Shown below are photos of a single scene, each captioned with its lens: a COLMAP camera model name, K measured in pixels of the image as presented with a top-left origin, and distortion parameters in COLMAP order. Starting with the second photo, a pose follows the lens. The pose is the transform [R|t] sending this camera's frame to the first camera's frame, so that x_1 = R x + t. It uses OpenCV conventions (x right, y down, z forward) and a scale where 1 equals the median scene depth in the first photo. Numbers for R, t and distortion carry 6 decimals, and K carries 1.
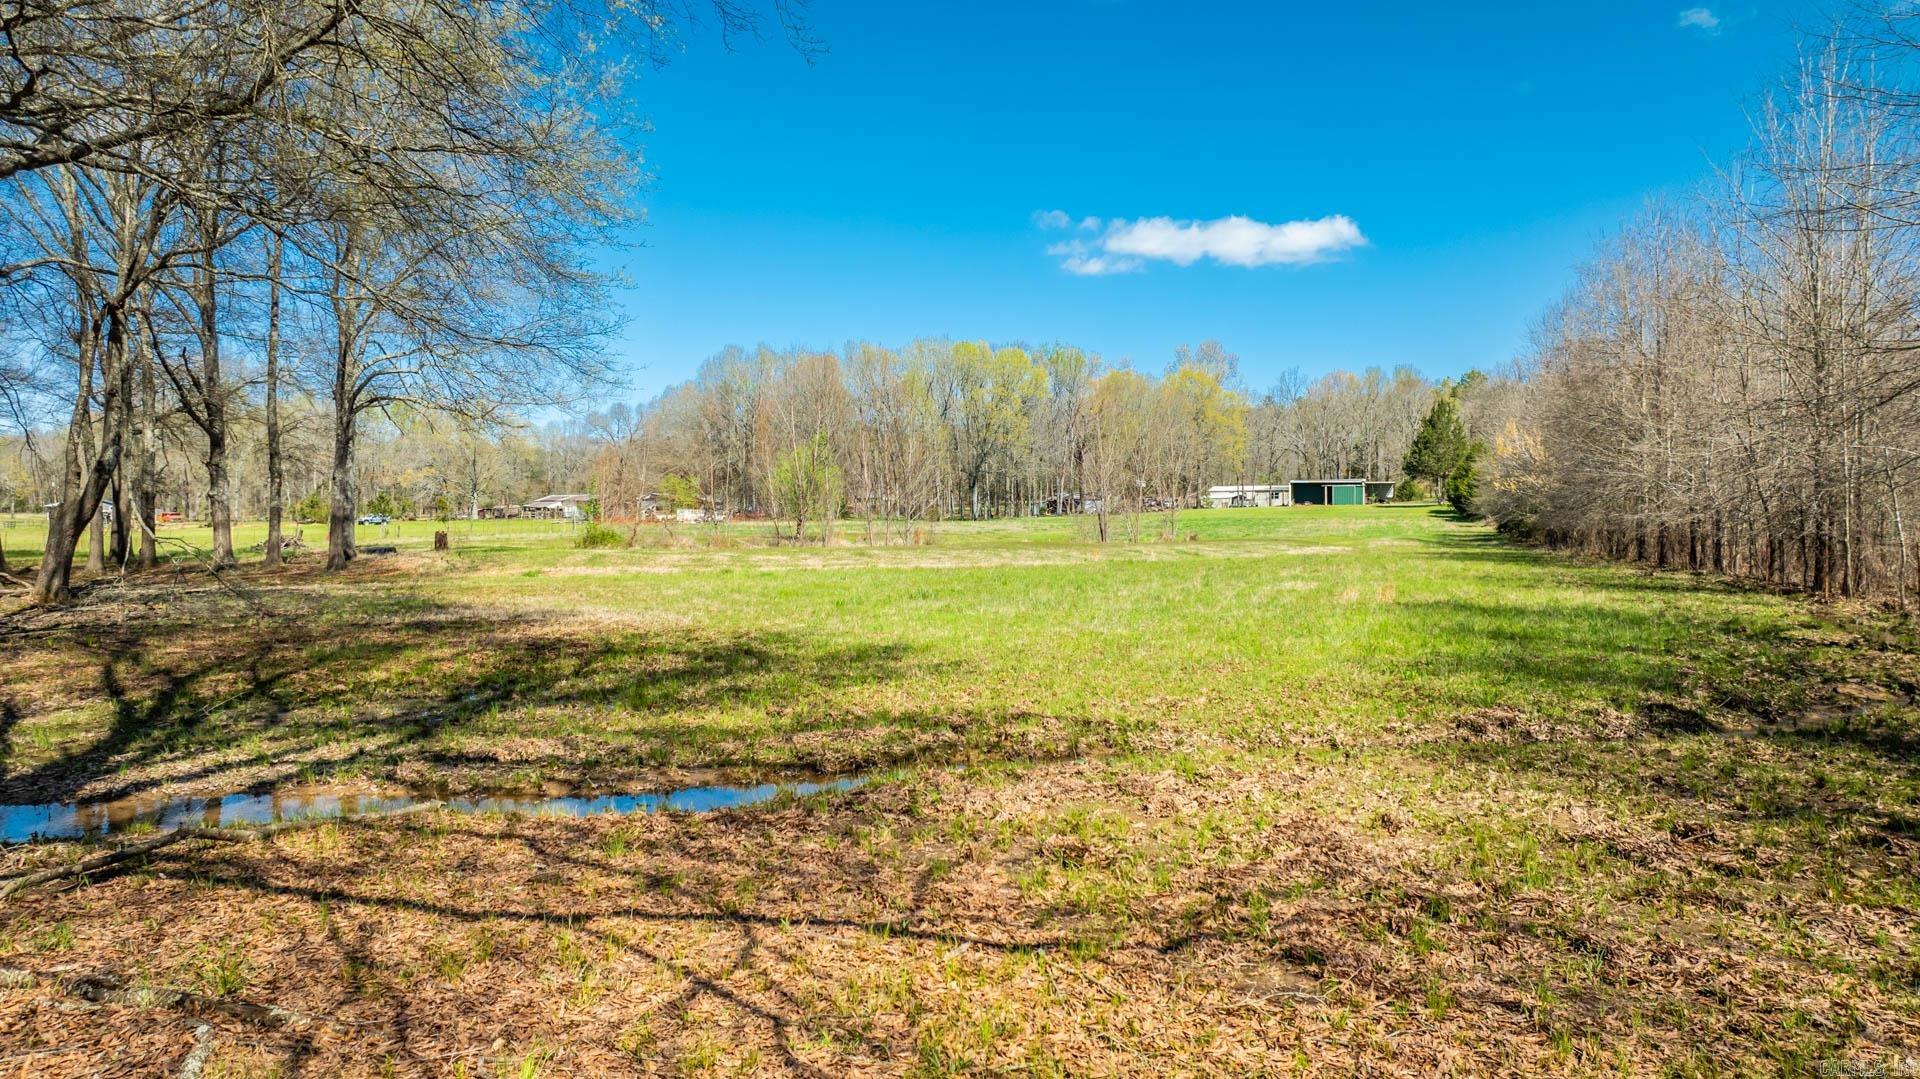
lens RADIAL K [[1378.8, 0, 960.0], [0, 1378.8, 539.5], [0, 0, 1]] dist [-0.089370, 0.131744]
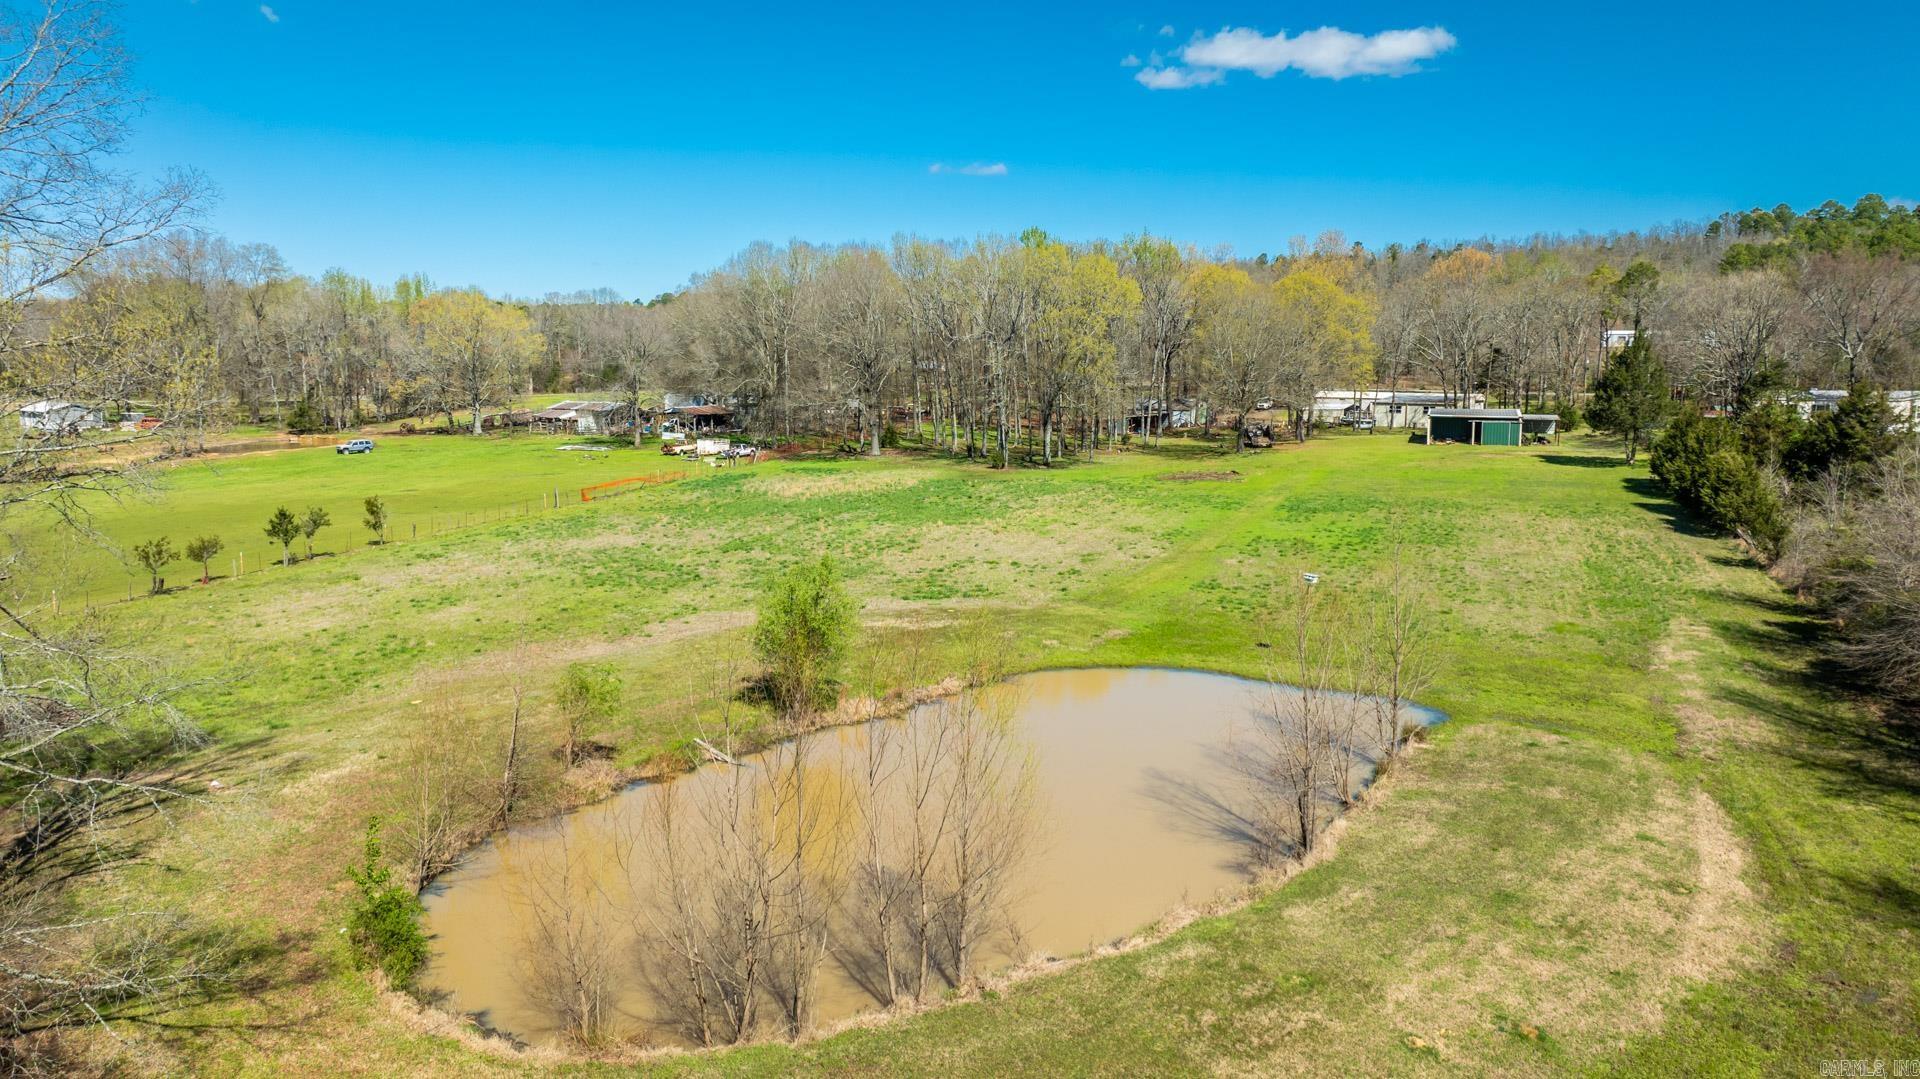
lens RADIAL K [[1378.8, 0, 960.0], [0, 1378.8, 539.5], [0, 0, 1]] dist [-0.089370, 0.131744]
pose [[0.998768, 0.007712, -0.049020, -0.000835], [-0.001250, 0.991448, 0.130499, -0.068722], [0.049607, -0.130277, 0.990236, 0.148813]]
